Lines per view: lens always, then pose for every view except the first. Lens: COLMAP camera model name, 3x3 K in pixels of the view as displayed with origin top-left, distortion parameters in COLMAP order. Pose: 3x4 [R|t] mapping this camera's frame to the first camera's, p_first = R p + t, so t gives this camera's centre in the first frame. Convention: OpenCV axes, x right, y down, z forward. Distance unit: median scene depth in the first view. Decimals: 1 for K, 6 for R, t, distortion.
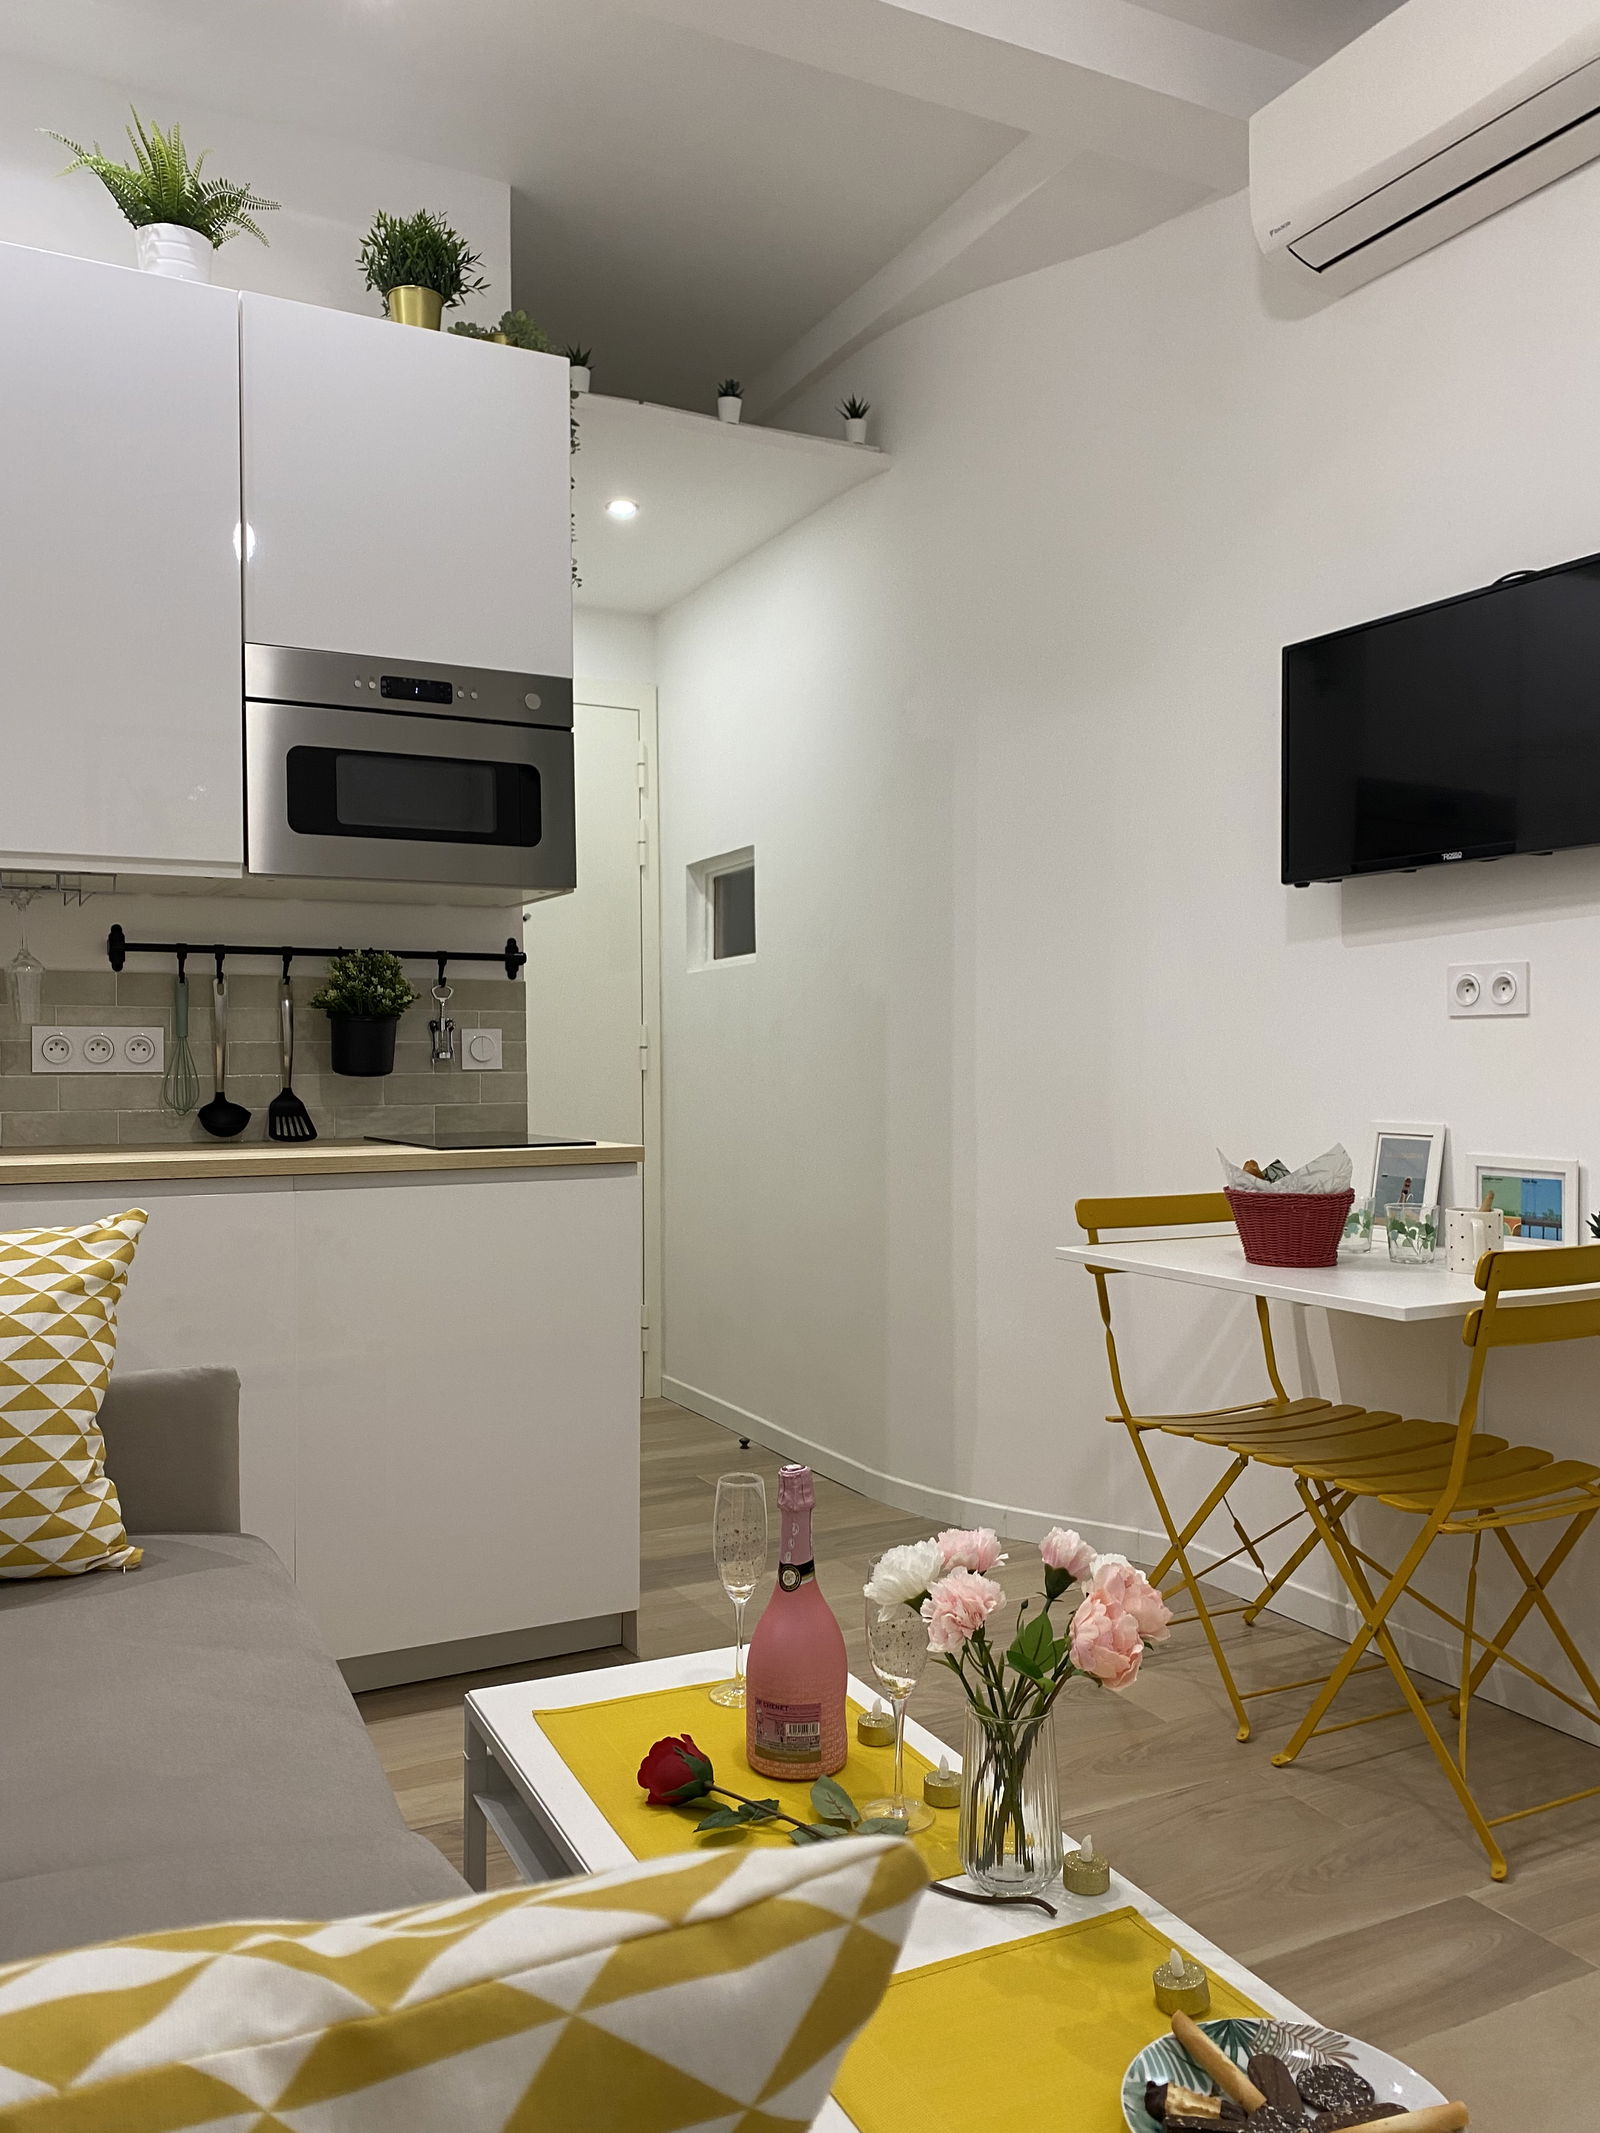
lens RADIAL K [[1651.9, 0, 800.0], [0, 1651.9, 1066.5], [0, 0, 1]] dist [-0.002718, 0.006350]
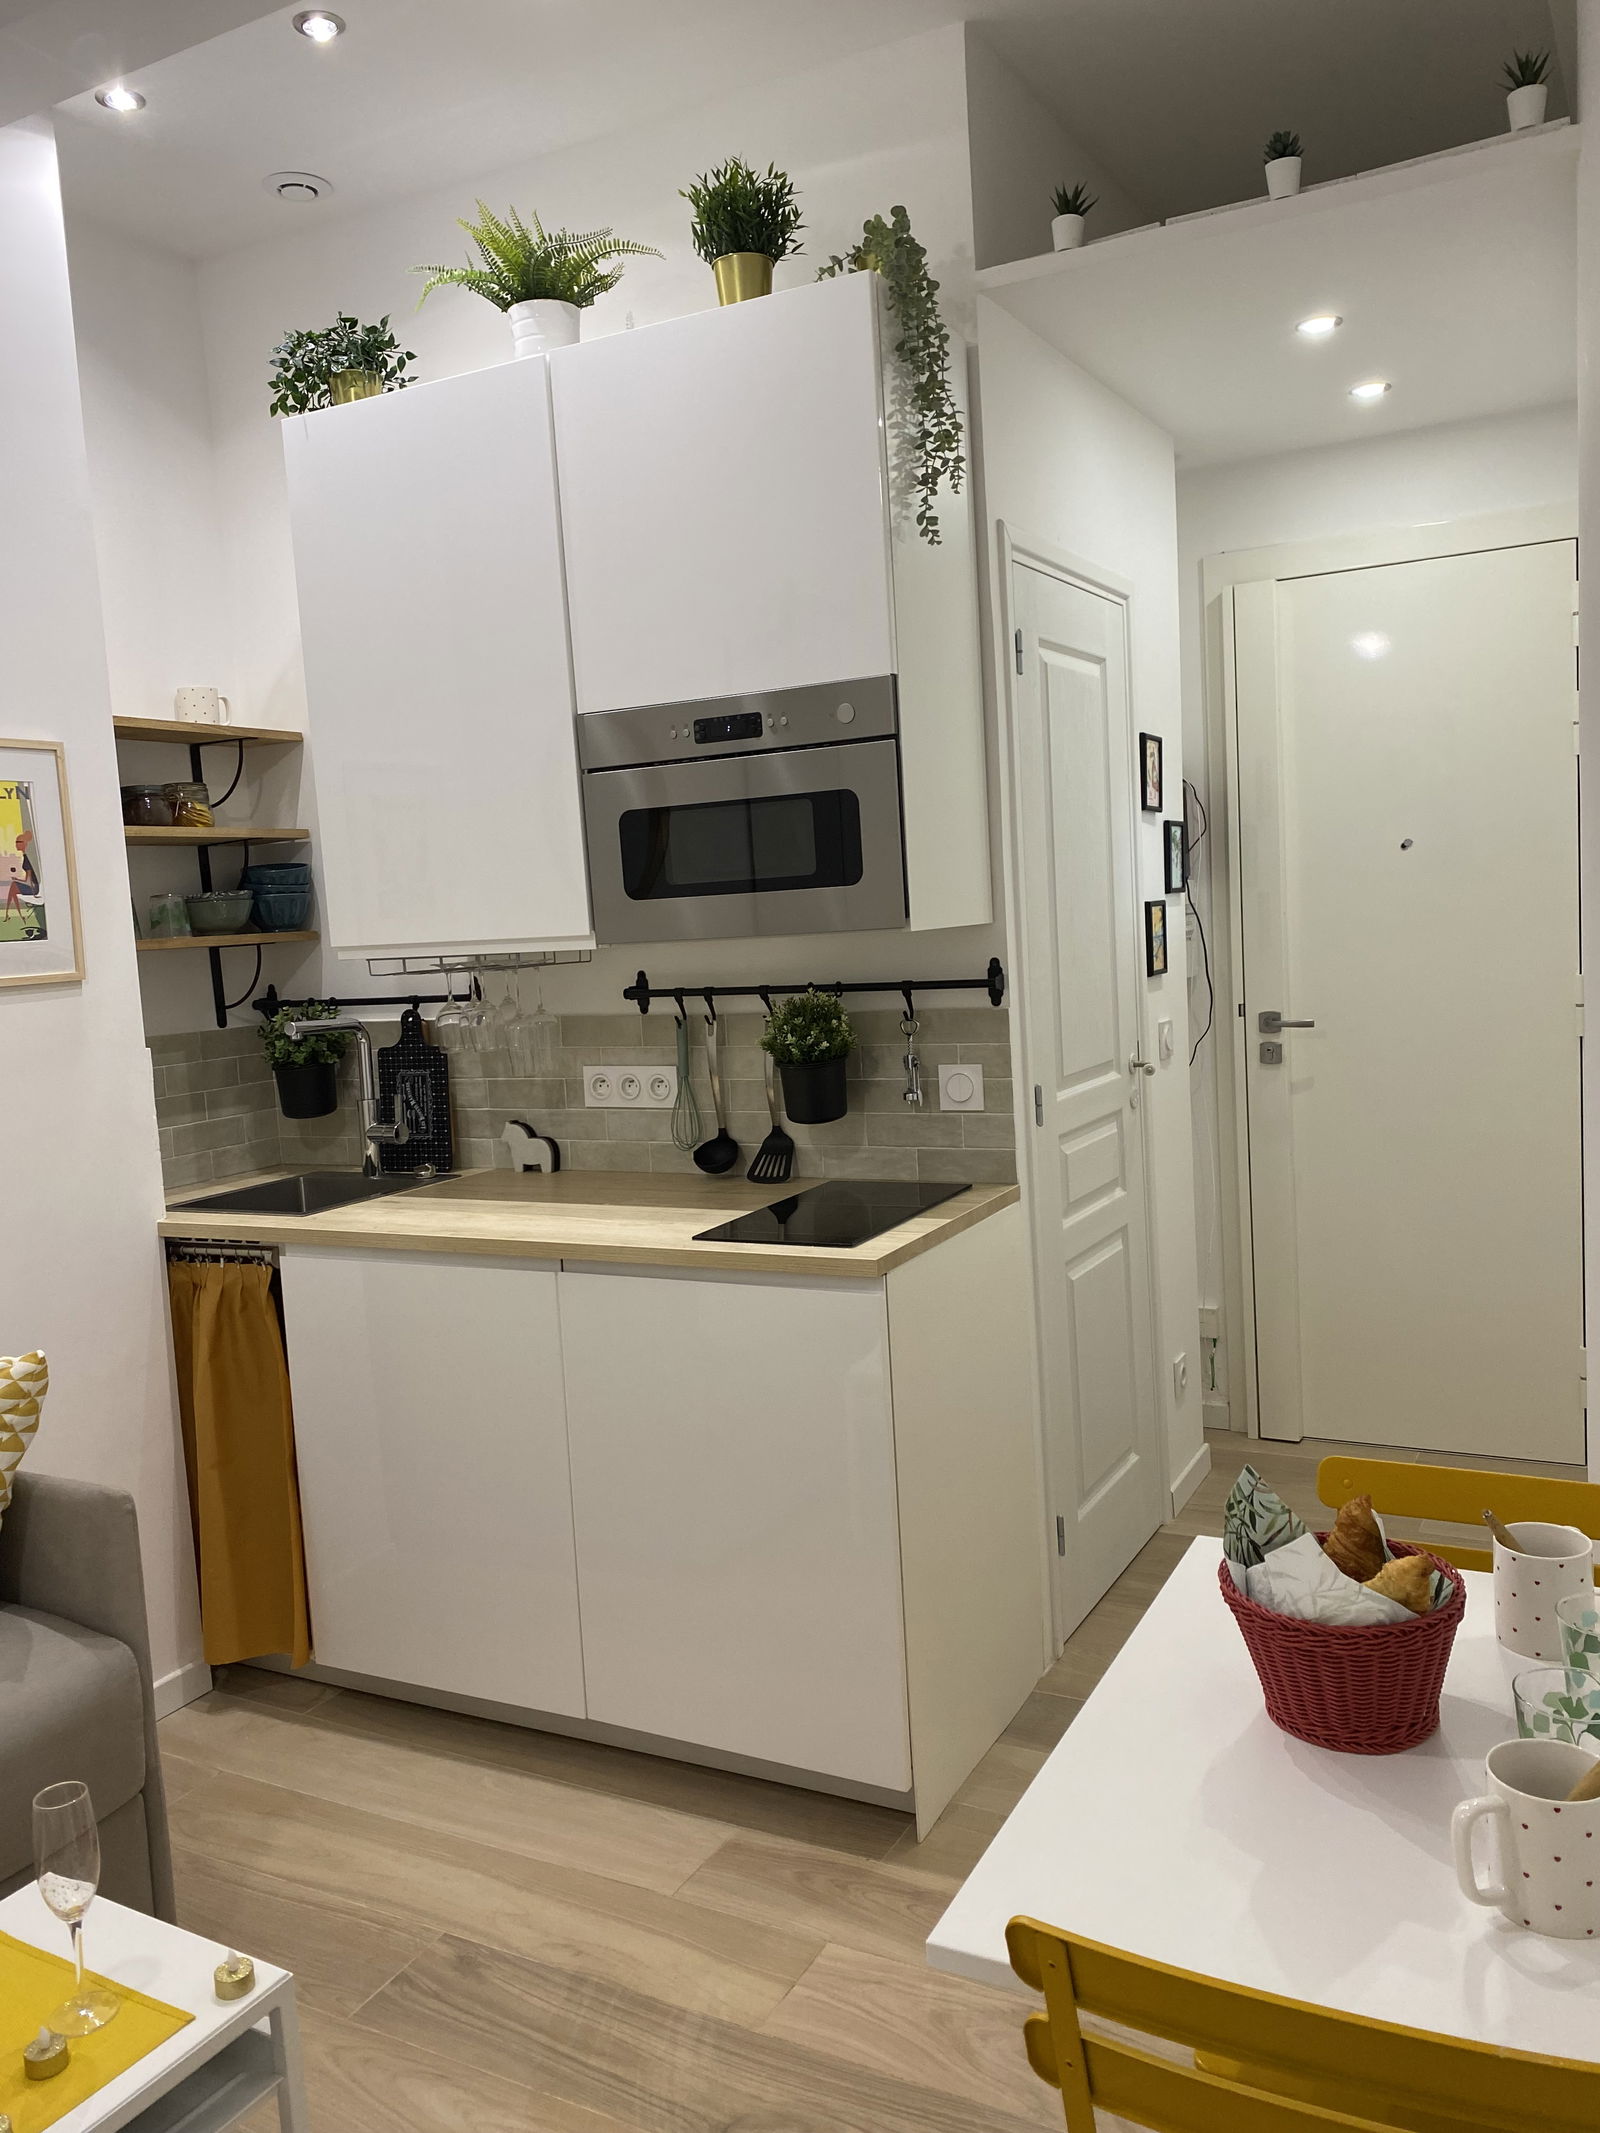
lens RADIAL K [[1638.3, 0, 829.8], [0, 1638.3, 1059.1], [0, 0, 1]] dist [0.040947, -0.039129]
pose [[0.563709, 0.050157, -0.824449, 0.537912], [0.052177, 0.993999, 0.096147, -0.124536], [0.824324, -0.097216, 0.557709, 0.498720]]
